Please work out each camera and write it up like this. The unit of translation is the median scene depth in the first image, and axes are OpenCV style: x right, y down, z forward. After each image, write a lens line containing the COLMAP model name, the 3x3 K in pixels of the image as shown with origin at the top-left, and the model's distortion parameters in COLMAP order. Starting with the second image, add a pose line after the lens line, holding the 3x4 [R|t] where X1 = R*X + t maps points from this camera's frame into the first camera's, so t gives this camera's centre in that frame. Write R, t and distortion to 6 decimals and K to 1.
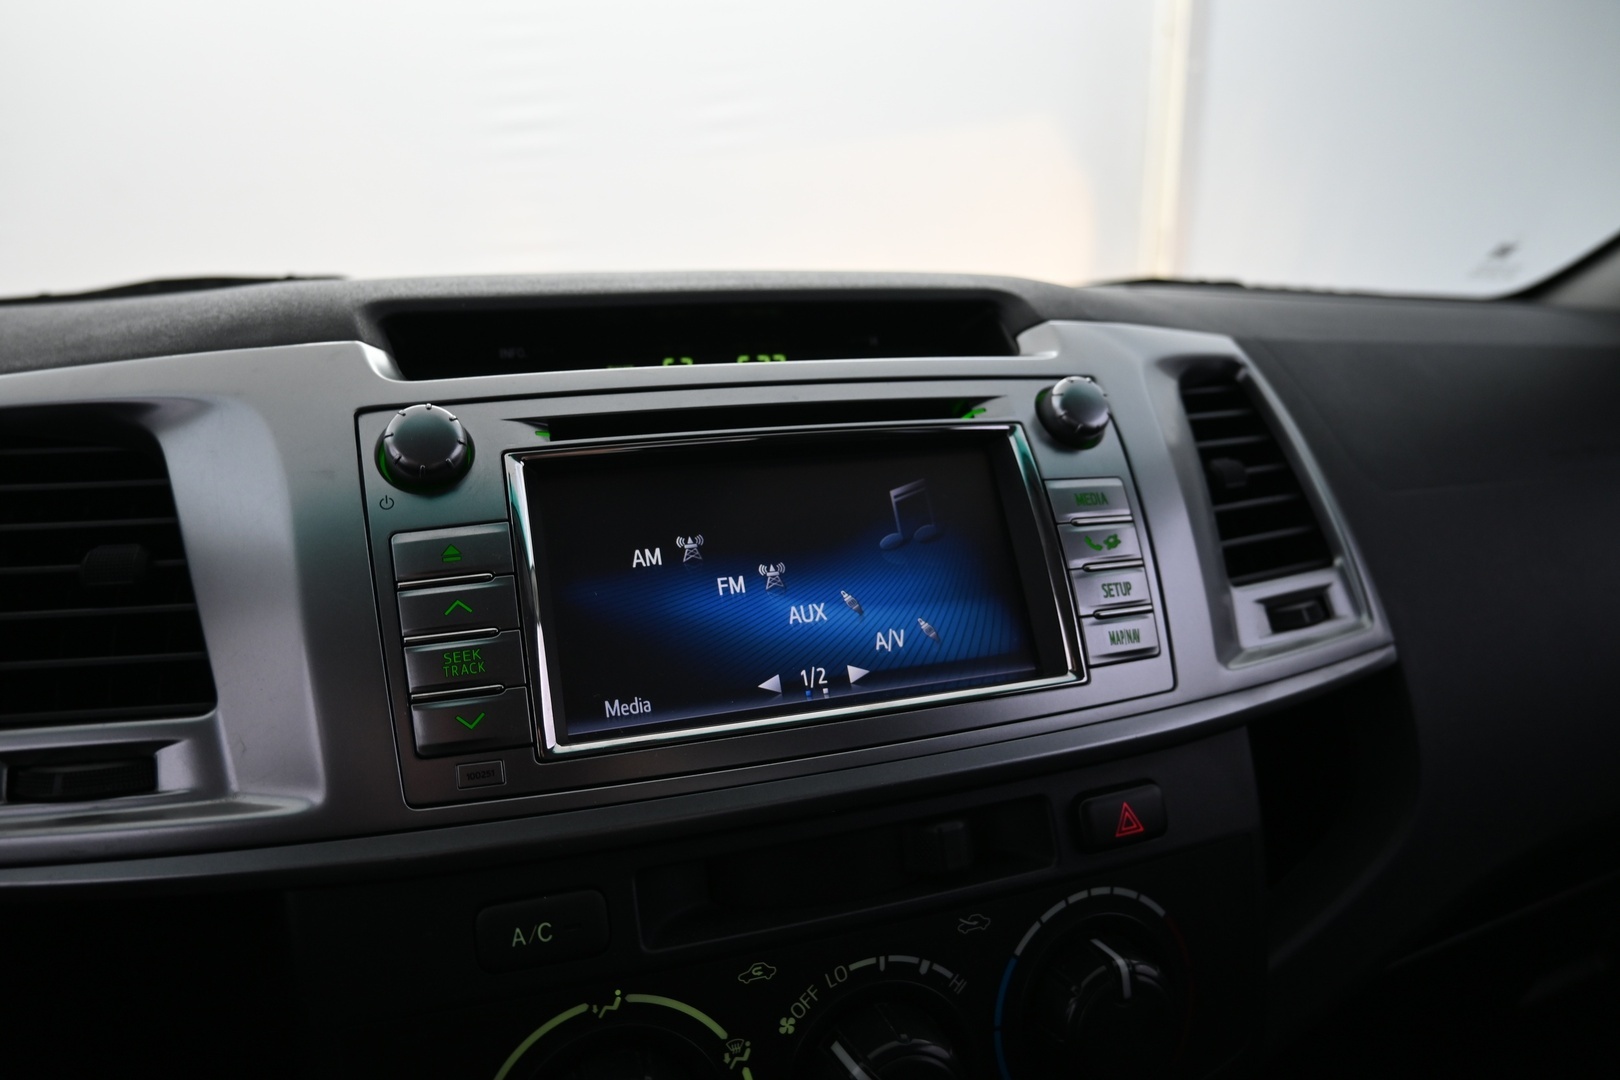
lens RADIAL K [[1081.5, 0, 810.0], [0, 1081.5, 540.0], [0, 0, 1]] dist [0.018709, 0.000099]
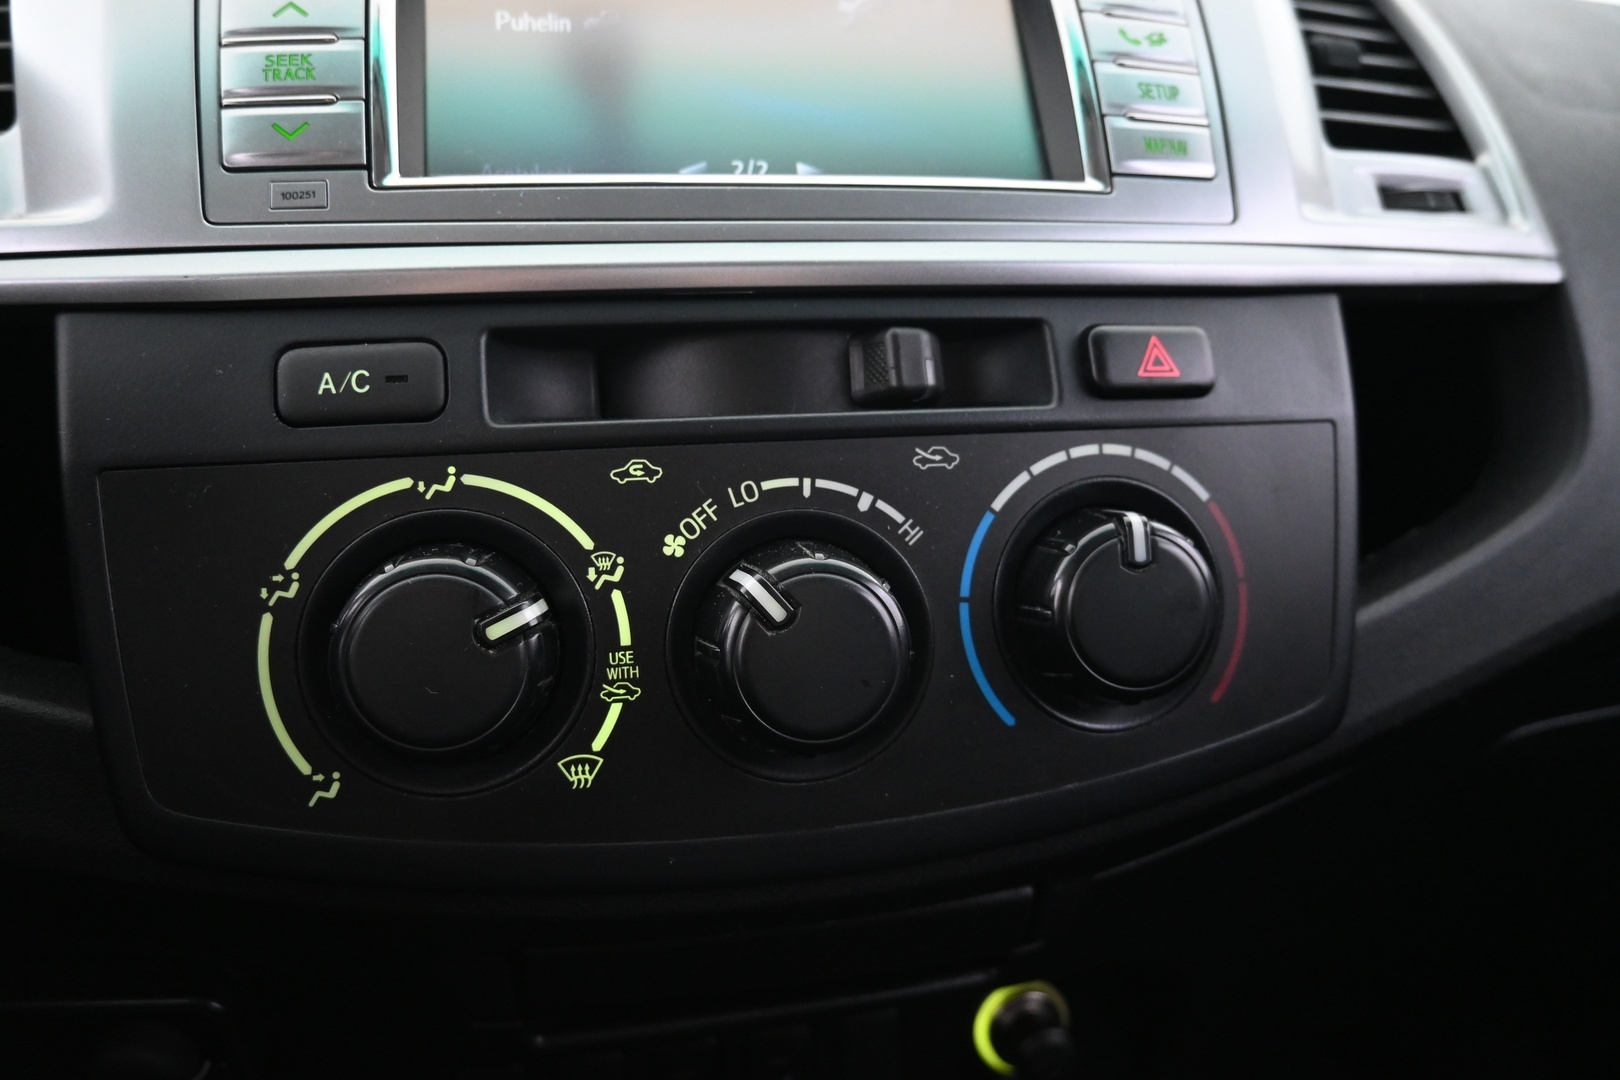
lens RADIAL K [[1081.5, 0, 810.0], [0, 1081.5, 540.0], [0, 0, 1]] dist [0.018709, 0.000099]
pose [[0.990808, 0.027847, -0.132375, 0.173647], [-0.031518, 0.999172, -0.025715, 0.454170], [0.131550, 0.029651, 0.990866, 0.249017]]
